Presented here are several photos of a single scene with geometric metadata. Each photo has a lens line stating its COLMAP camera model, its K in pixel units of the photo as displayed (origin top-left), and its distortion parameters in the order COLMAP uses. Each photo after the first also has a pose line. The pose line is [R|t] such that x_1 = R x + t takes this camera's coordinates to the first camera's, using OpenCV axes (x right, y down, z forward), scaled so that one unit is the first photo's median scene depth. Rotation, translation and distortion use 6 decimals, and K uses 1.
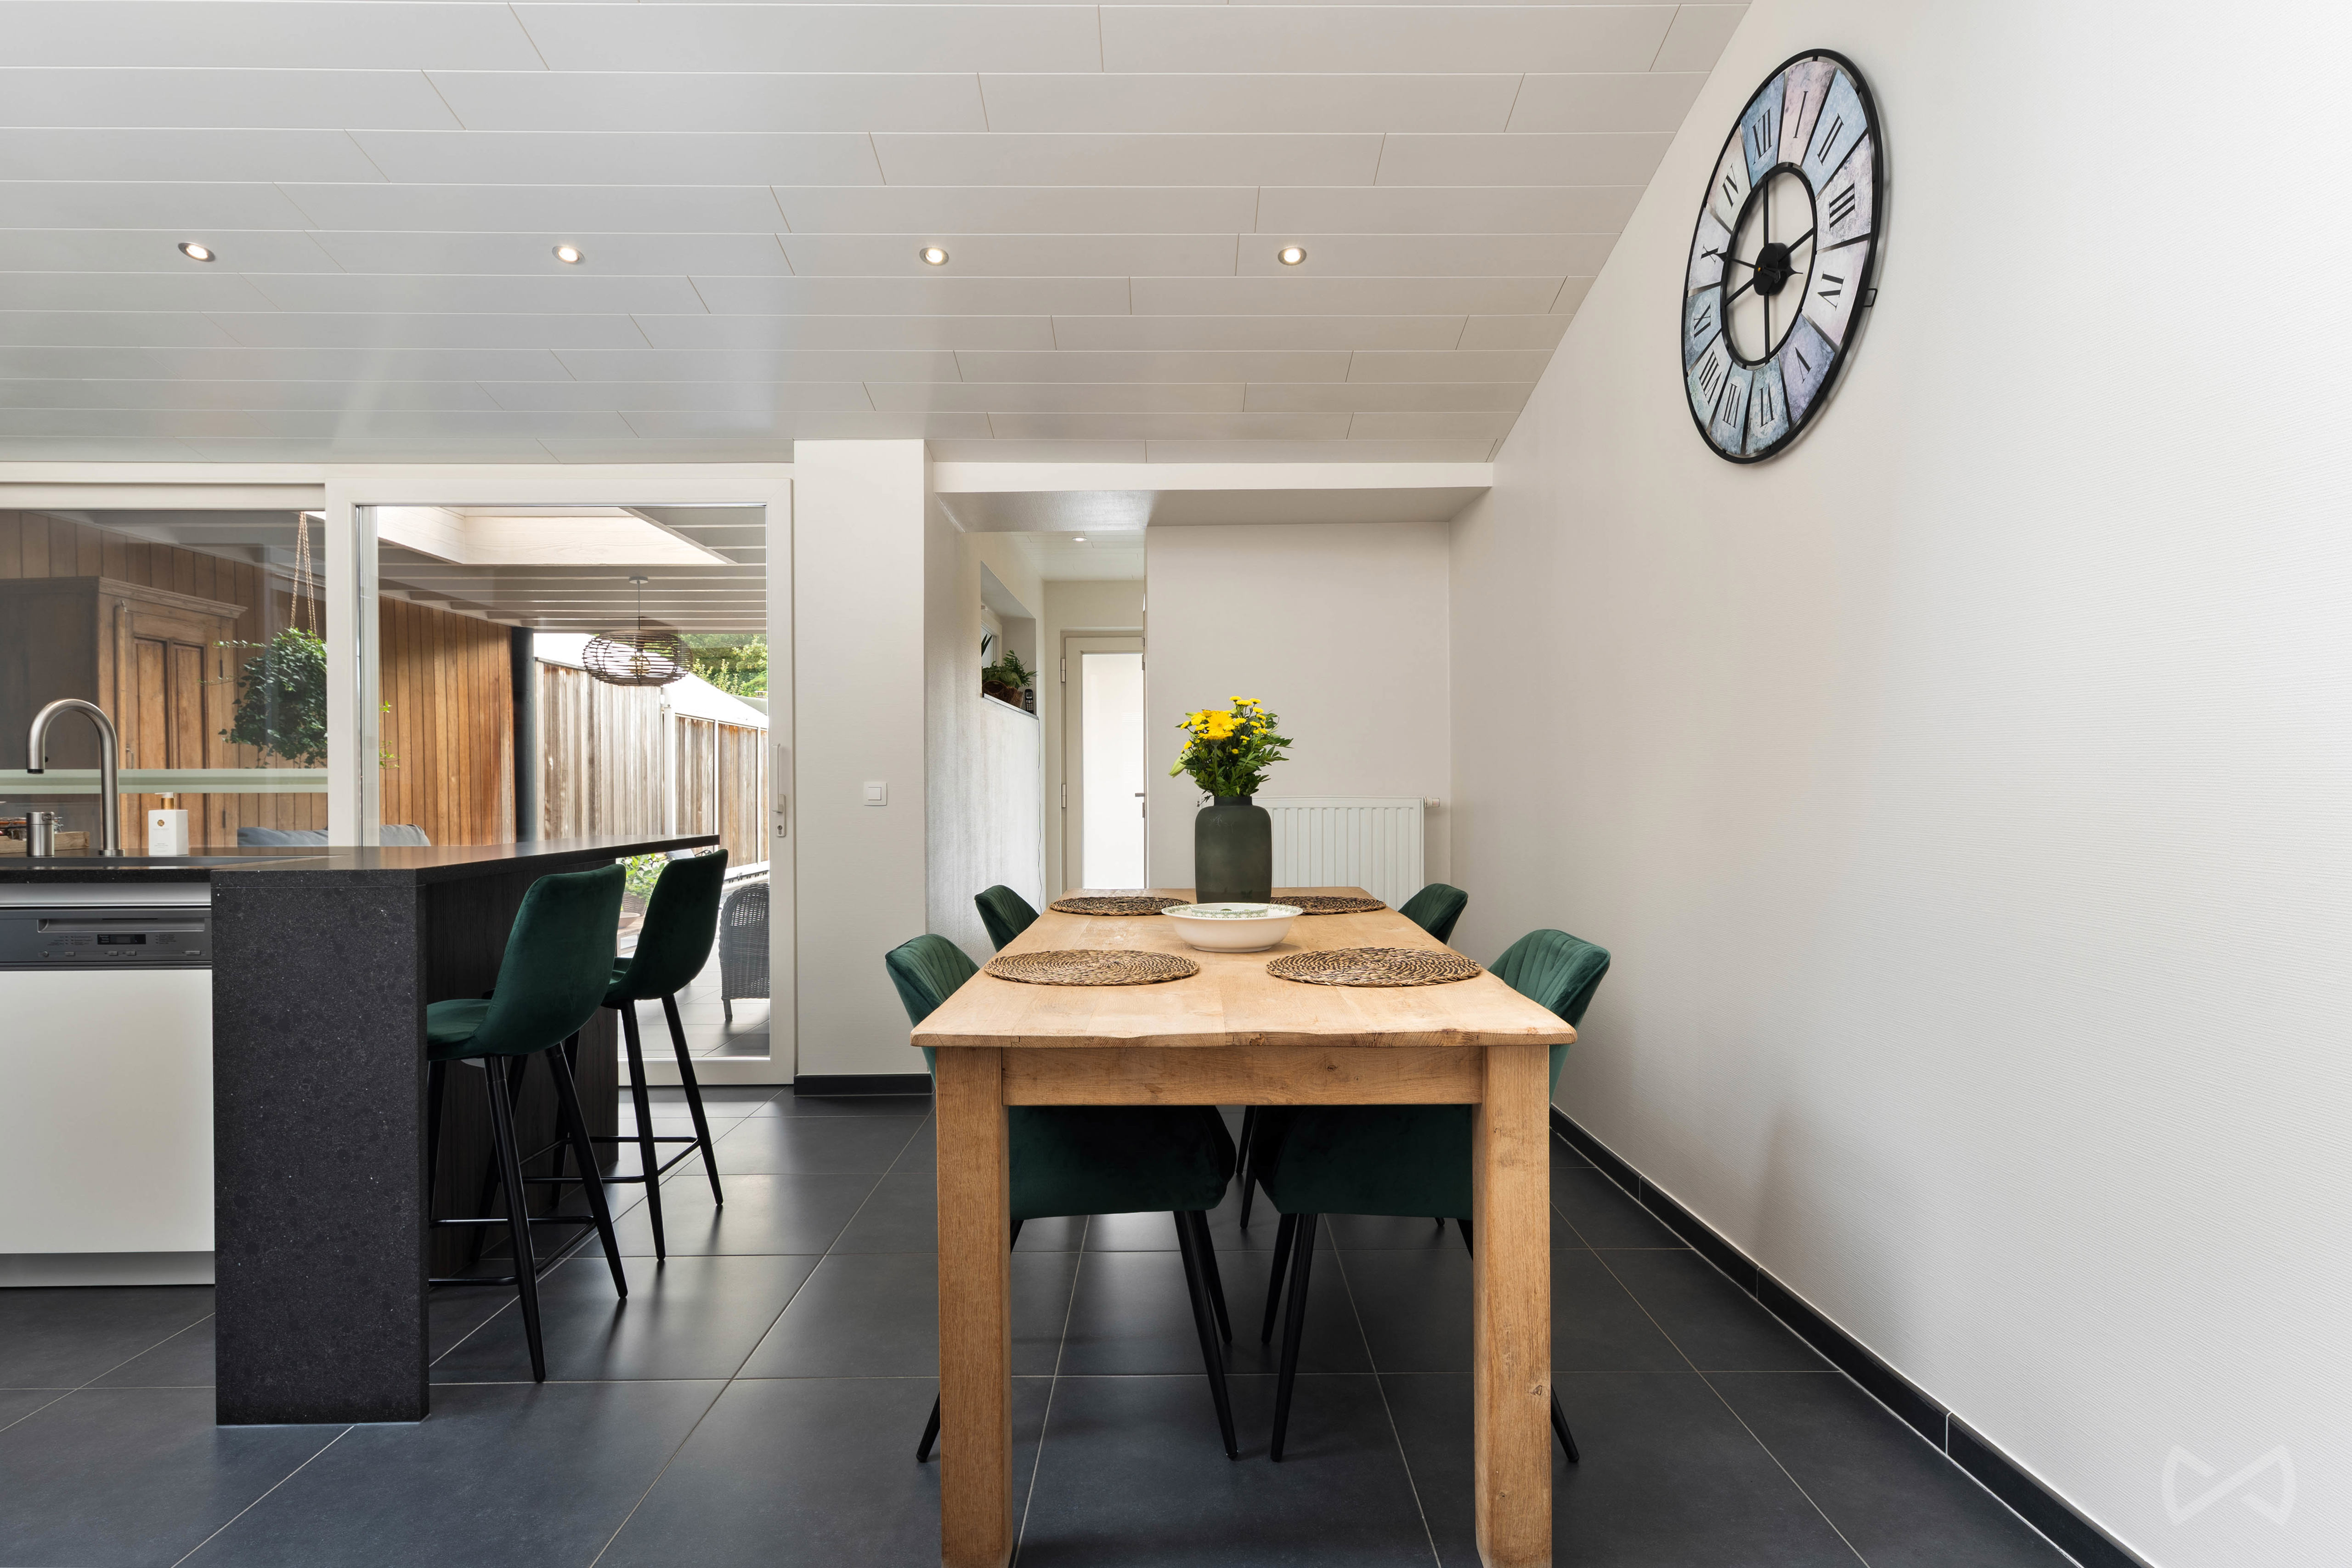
lens RADIAL K [[1271.4, 0, 1164.1], [0, 1271.4, 795.4], [0, 0, 1]] dist [0.017193, 0.000631]
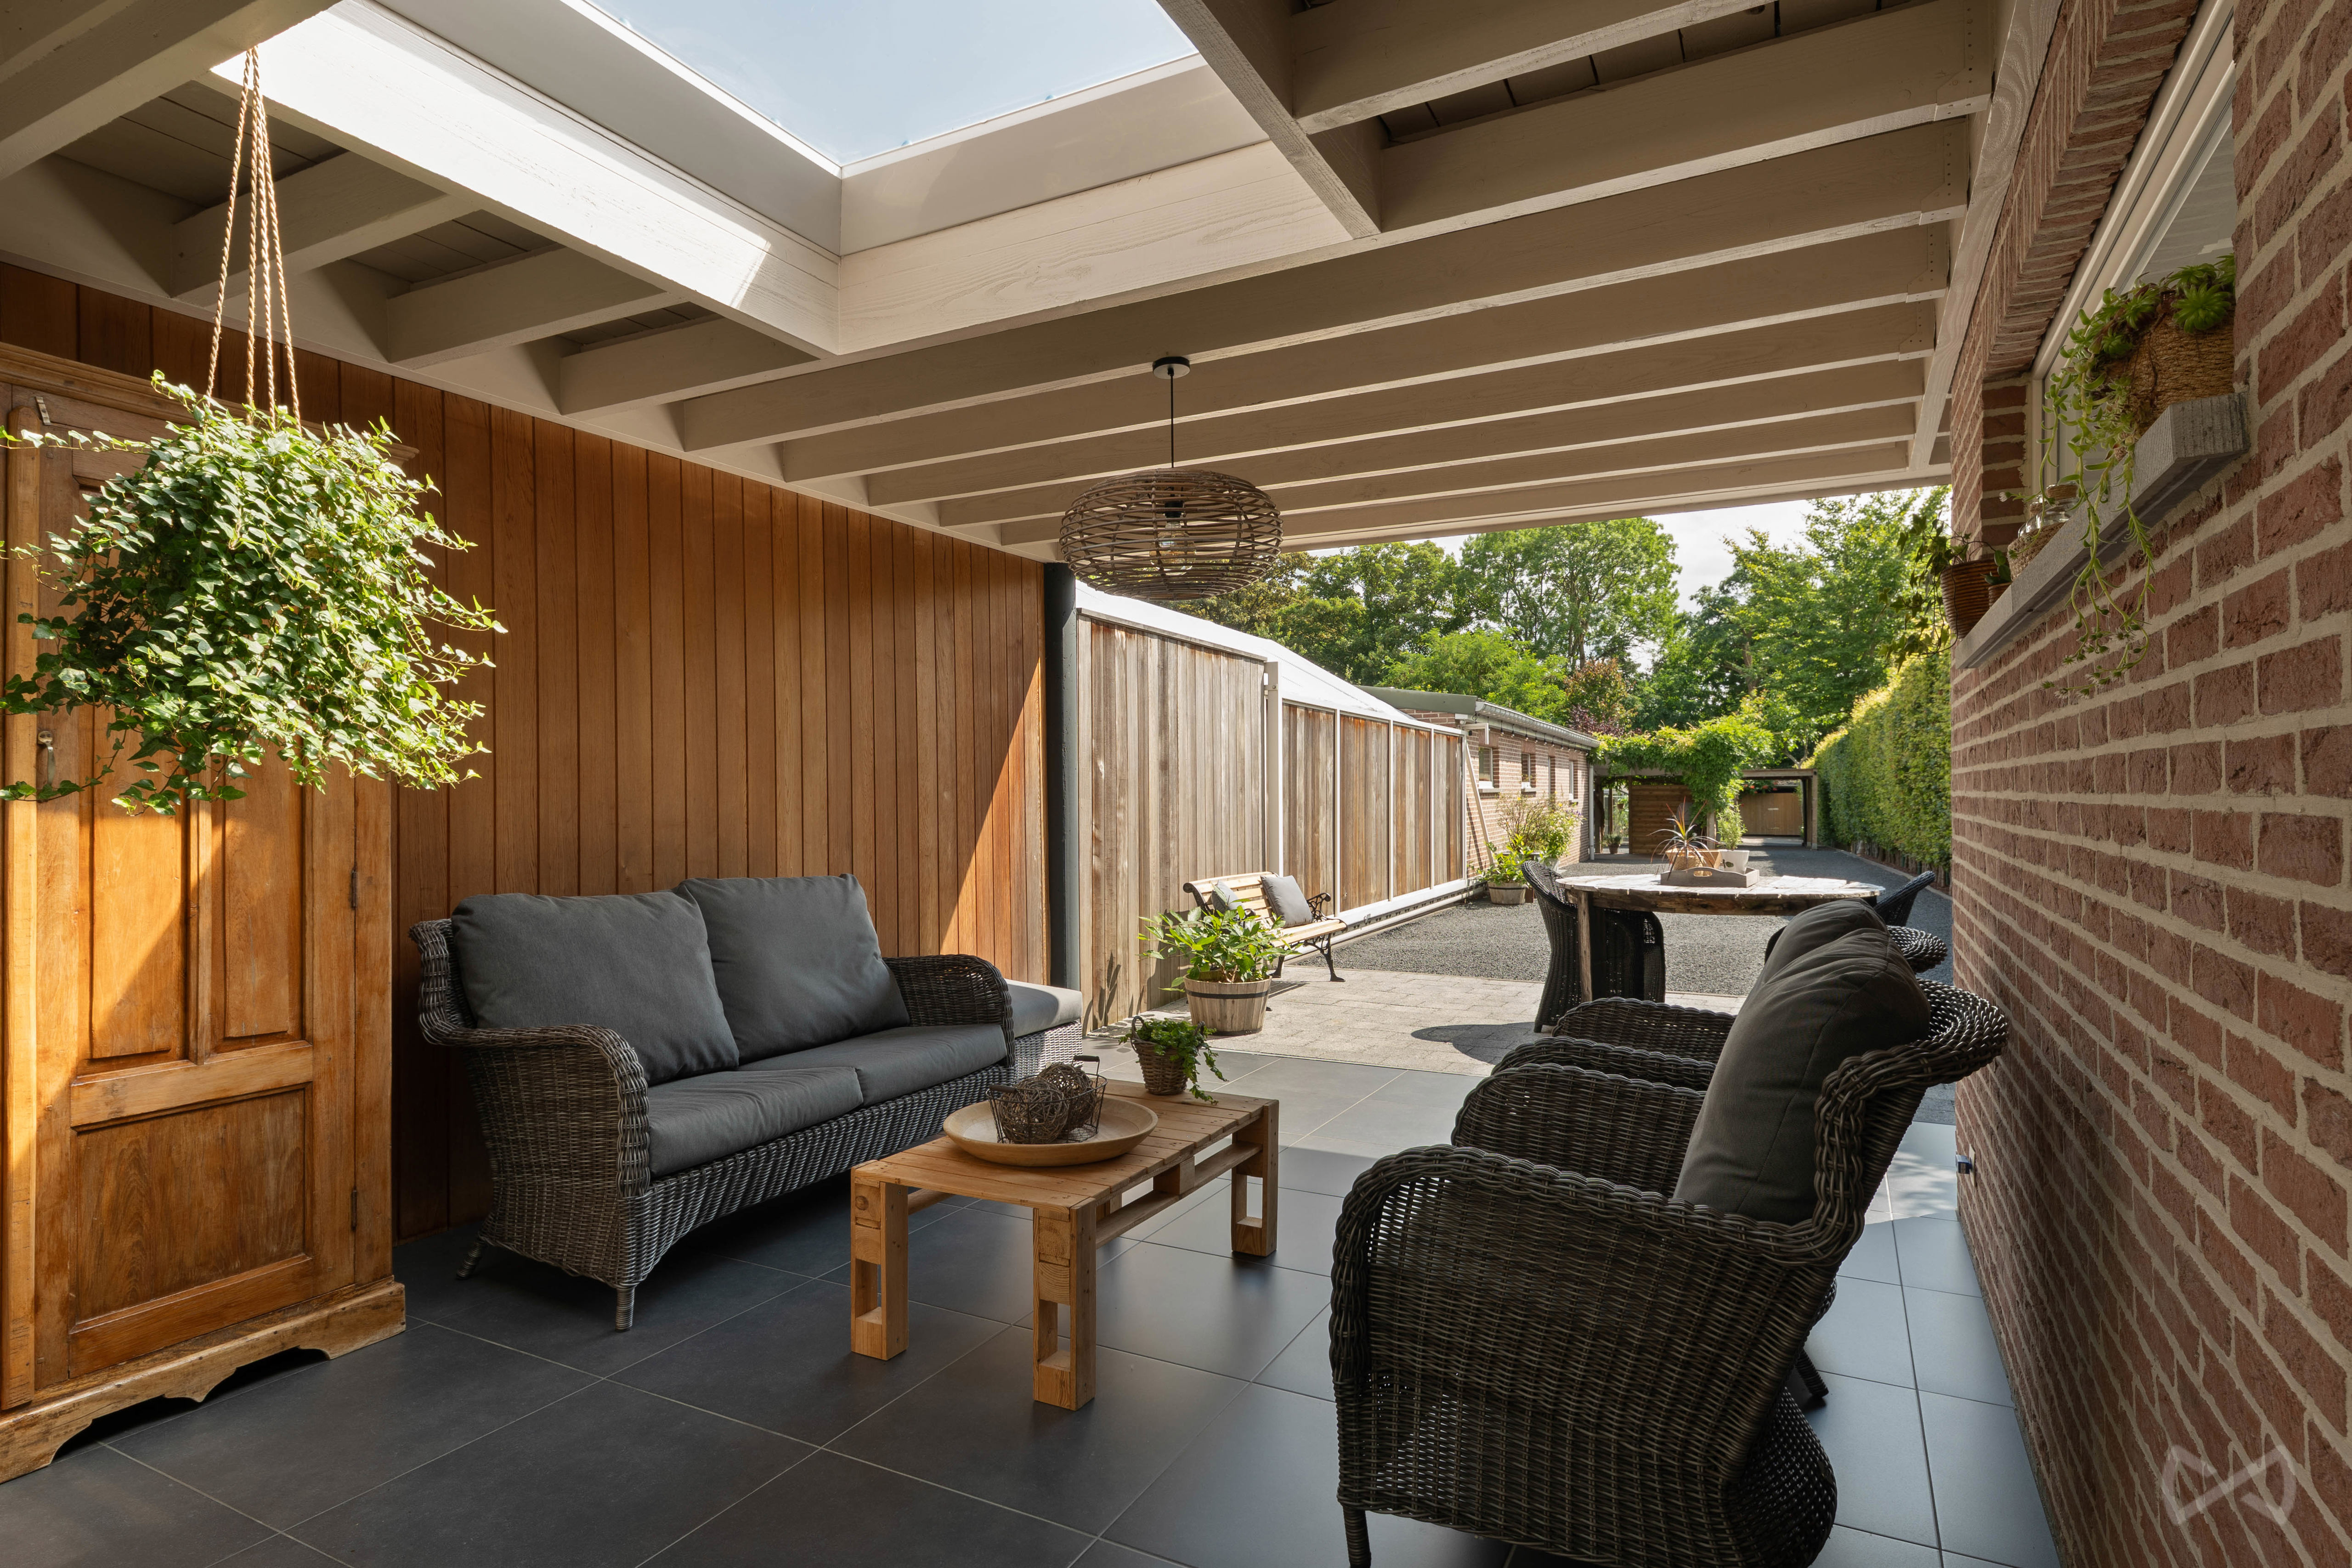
lens RADIAL K [[1248.8, 0, 1171.9], [0, 1248.8, 793.9], [0, 0, 1]] dist [0.020096, -0.000162]
pose [[0.890219, -0.000894, -0.455531, -0.321232], [-0.001685, 0.999985, -0.005256, -0.018883], [0.455529, 0.005447, 0.890204, 0.933804]]
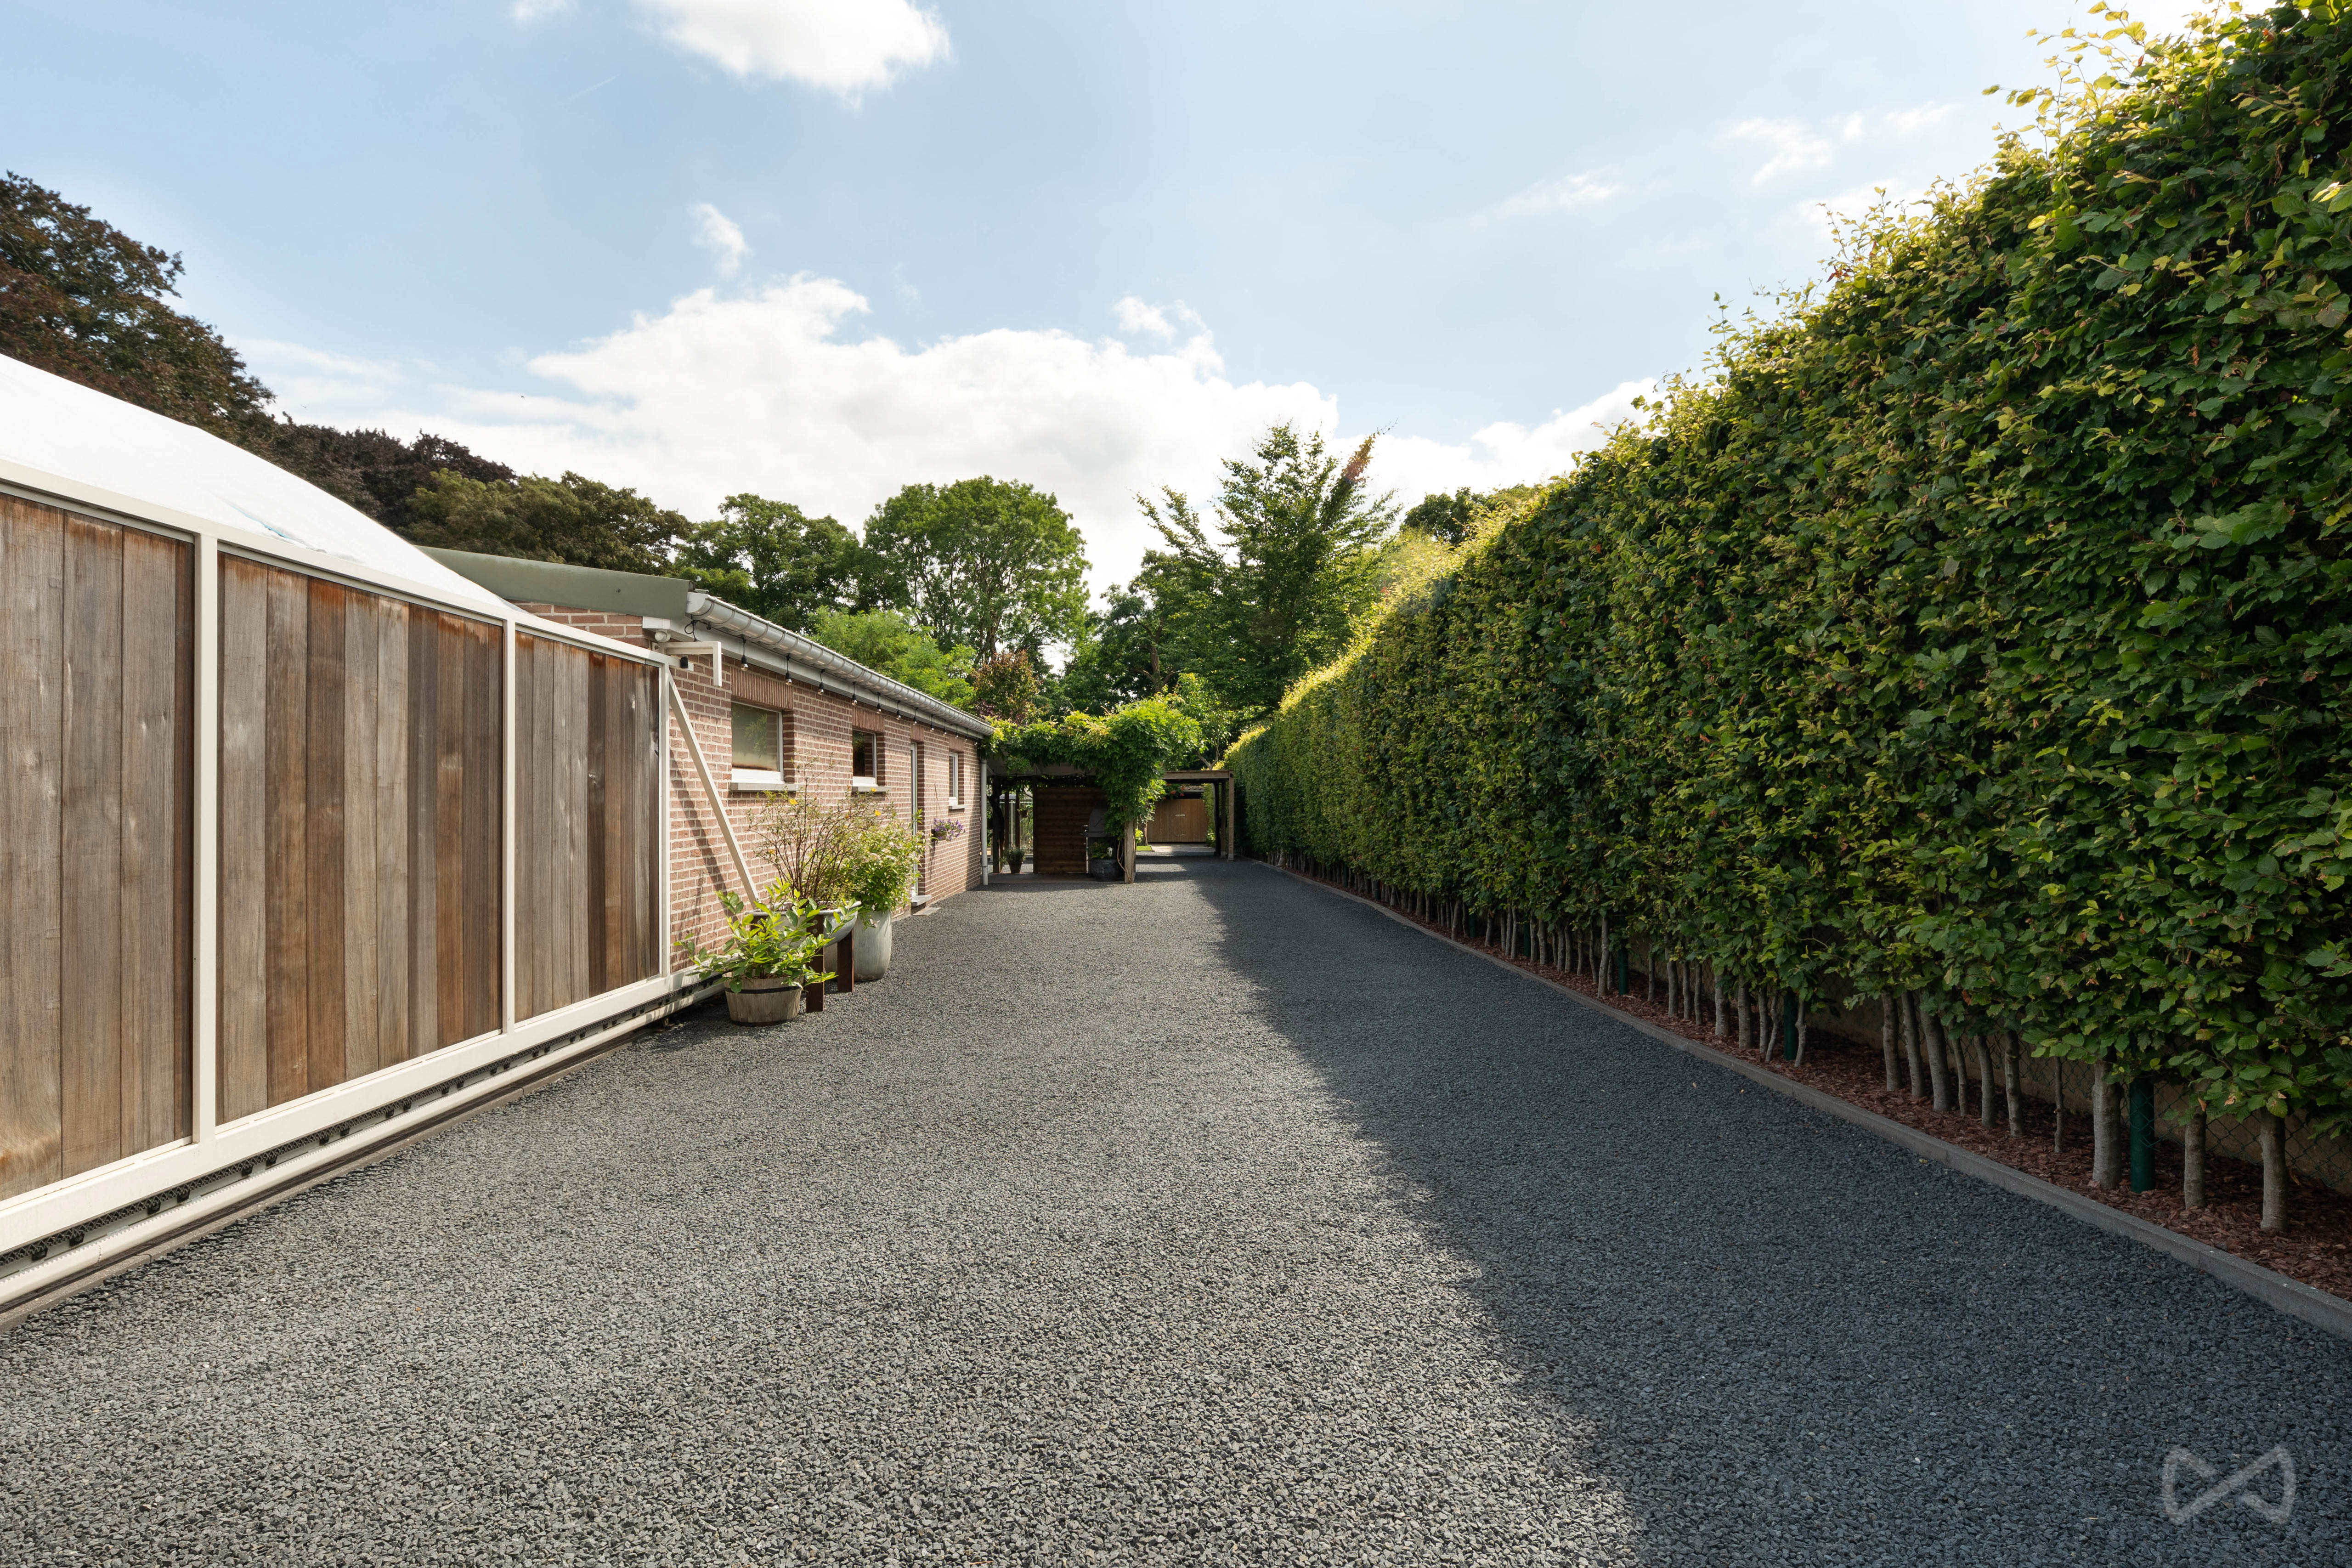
lens RADIAL K [[1228.7, 0, 1158.8], [0, 1228.7, 799.7], [0, 0, 1]] dist [0.001576, -0.000440]
pose [[0.999479, -0.003294, -0.032122, -0.474620], [0.003073, 0.999971, -0.006908, -0.015552], [0.032143, 0.006805, 0.999460, 2.583969]]
